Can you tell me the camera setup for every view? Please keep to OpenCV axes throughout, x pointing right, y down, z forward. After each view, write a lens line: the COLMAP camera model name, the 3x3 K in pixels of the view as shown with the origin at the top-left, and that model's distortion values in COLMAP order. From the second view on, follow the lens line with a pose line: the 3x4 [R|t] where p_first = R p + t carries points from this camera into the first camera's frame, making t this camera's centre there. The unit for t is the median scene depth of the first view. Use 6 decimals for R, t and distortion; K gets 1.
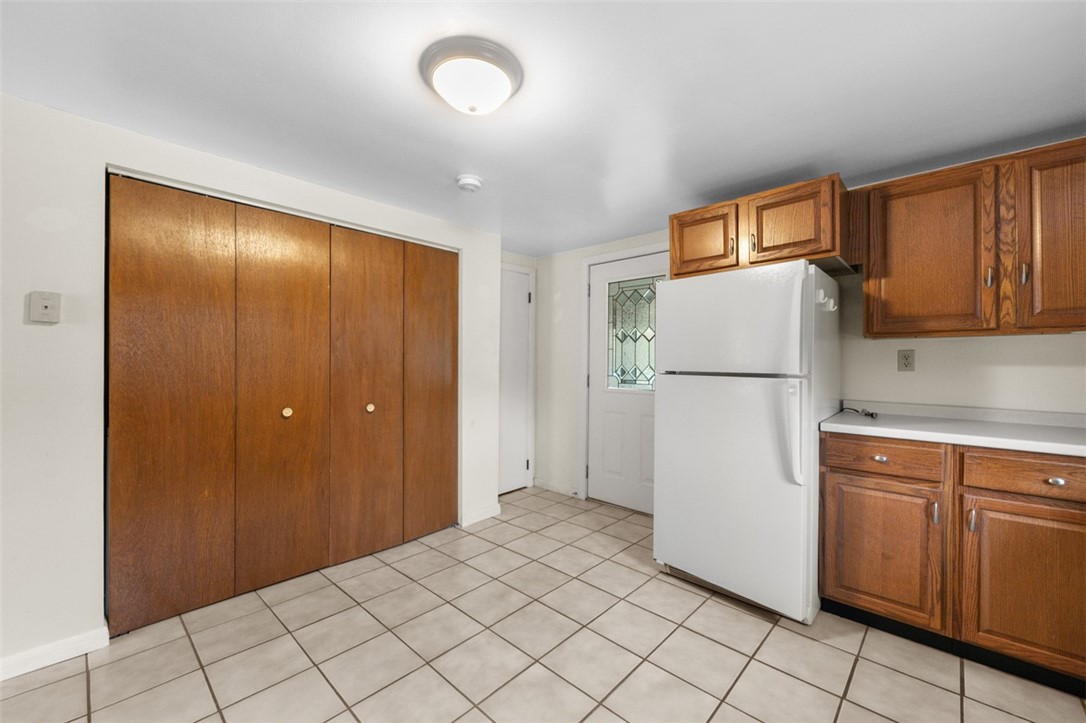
lens RADIAL K [[427.4, 0, 550.8], [0, 427.4, 361.4], [0, 0, 1]] dist [-0.001928, -0.001023]
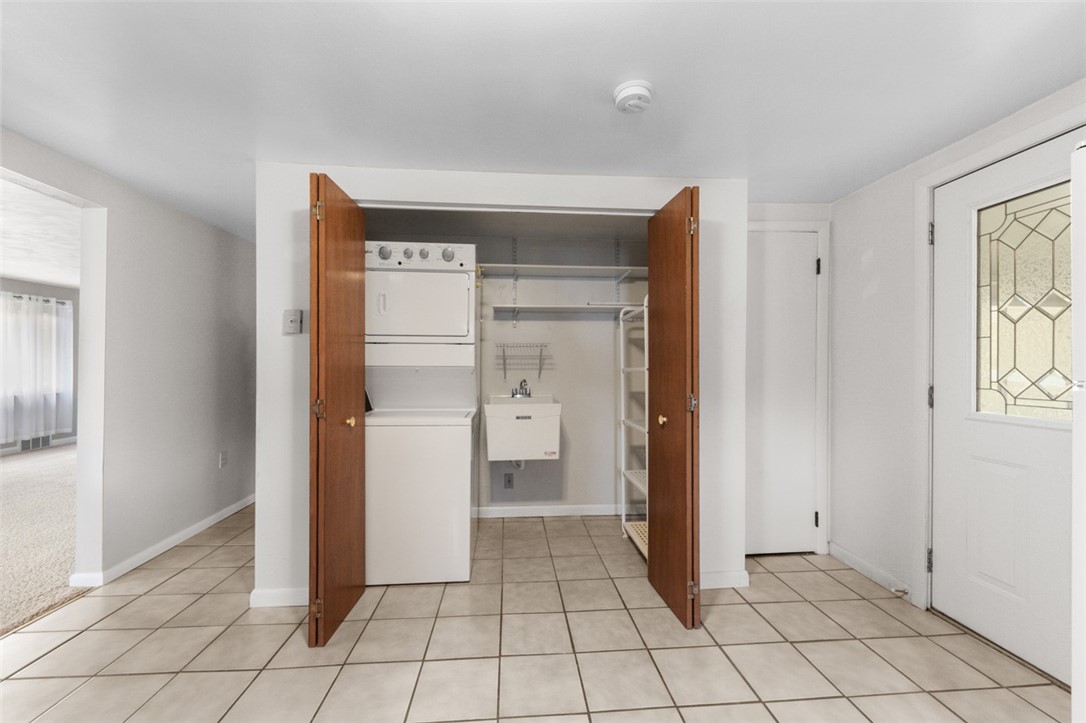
lens RADIAL K [[427.4, 0, 539.2], [0, 427.4, 363.9], [0, 0, 1]] dist [-0.001928, -0.001023]
pose [[0.726566, -0.007965, -0.687050, 0.102519], [0.004401, 0.999966, -0.006939, 0.004770], [0.687082, 0.002018, 0.726577, 0.259317]]
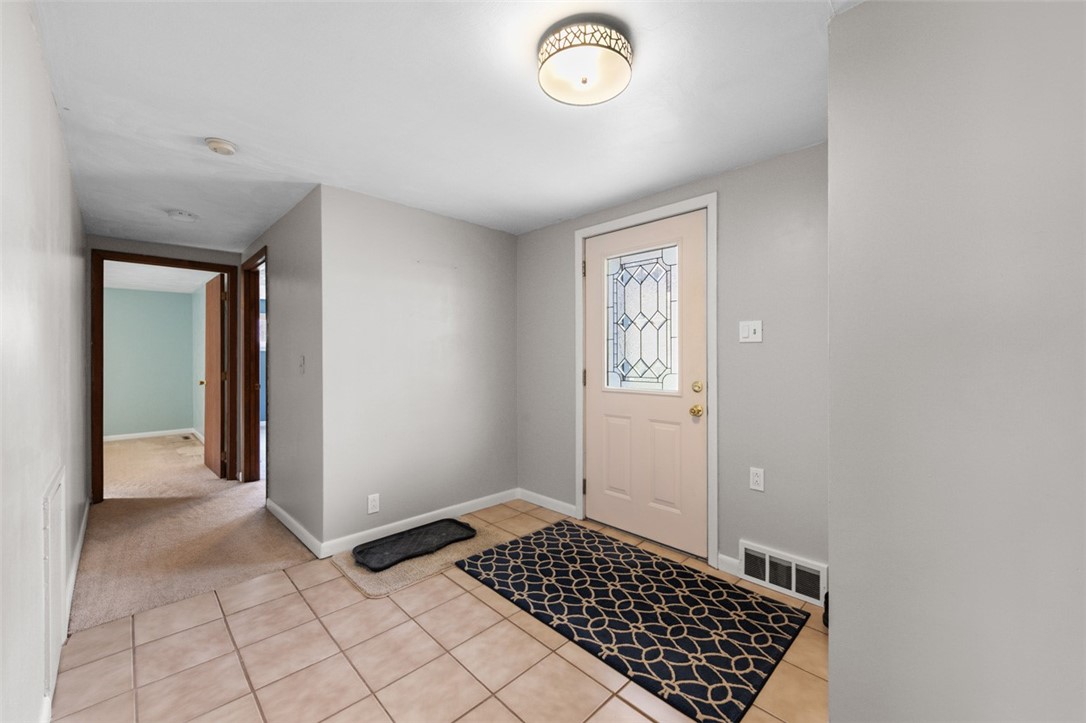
lens RADIAL K [[427.4, 0, 542.2], [0, 427.4, 357.7], [0, 0, 1]] dist [-0.001928, -0.001023]
pose [[0.998449, -0.009875, -0.054782, 0.052561], [0.010226, 0.999929, 0.006127, 0.000346], [0.054718, -0.006677, 0.998480, 0.171728]]
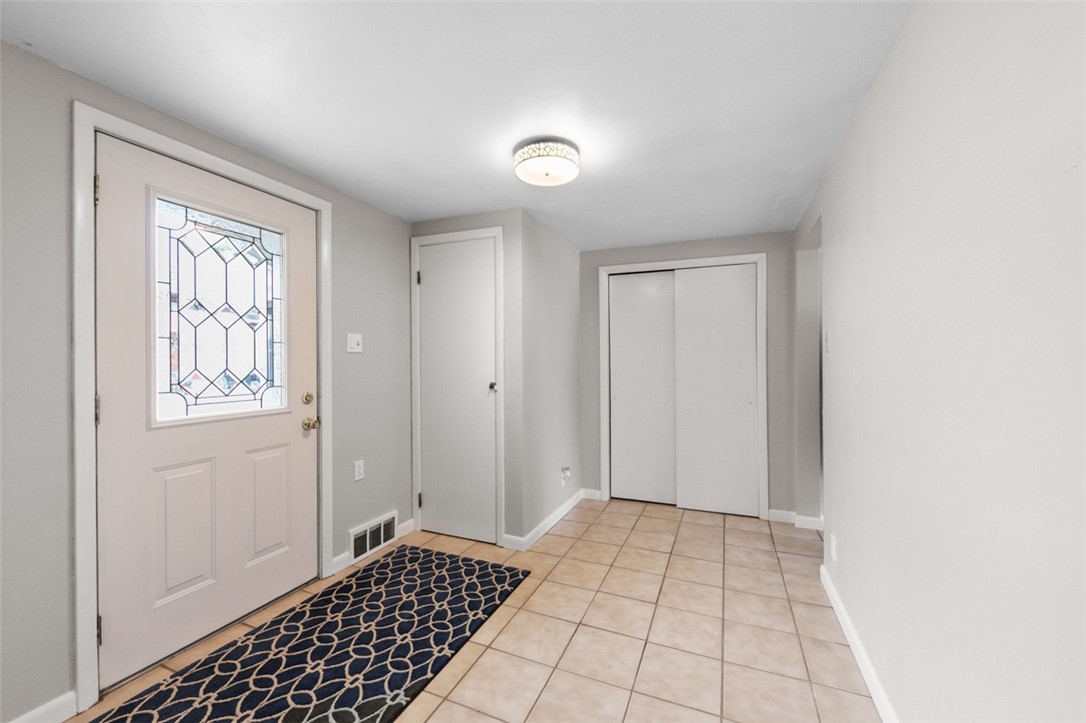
lens RADIAL K [[427.4, 0, 544.3], [0, 427.4, 365.6], [0, 0, 1]] dist [-0.001928, -0.001023]
pose [[-0.347924, -0.011105, 0.937457, -0.459840], [0.002165, 0.999918, 0.012649, -0.001829], [-0.937520, 0.006430, -0.347871, 0.767524]]
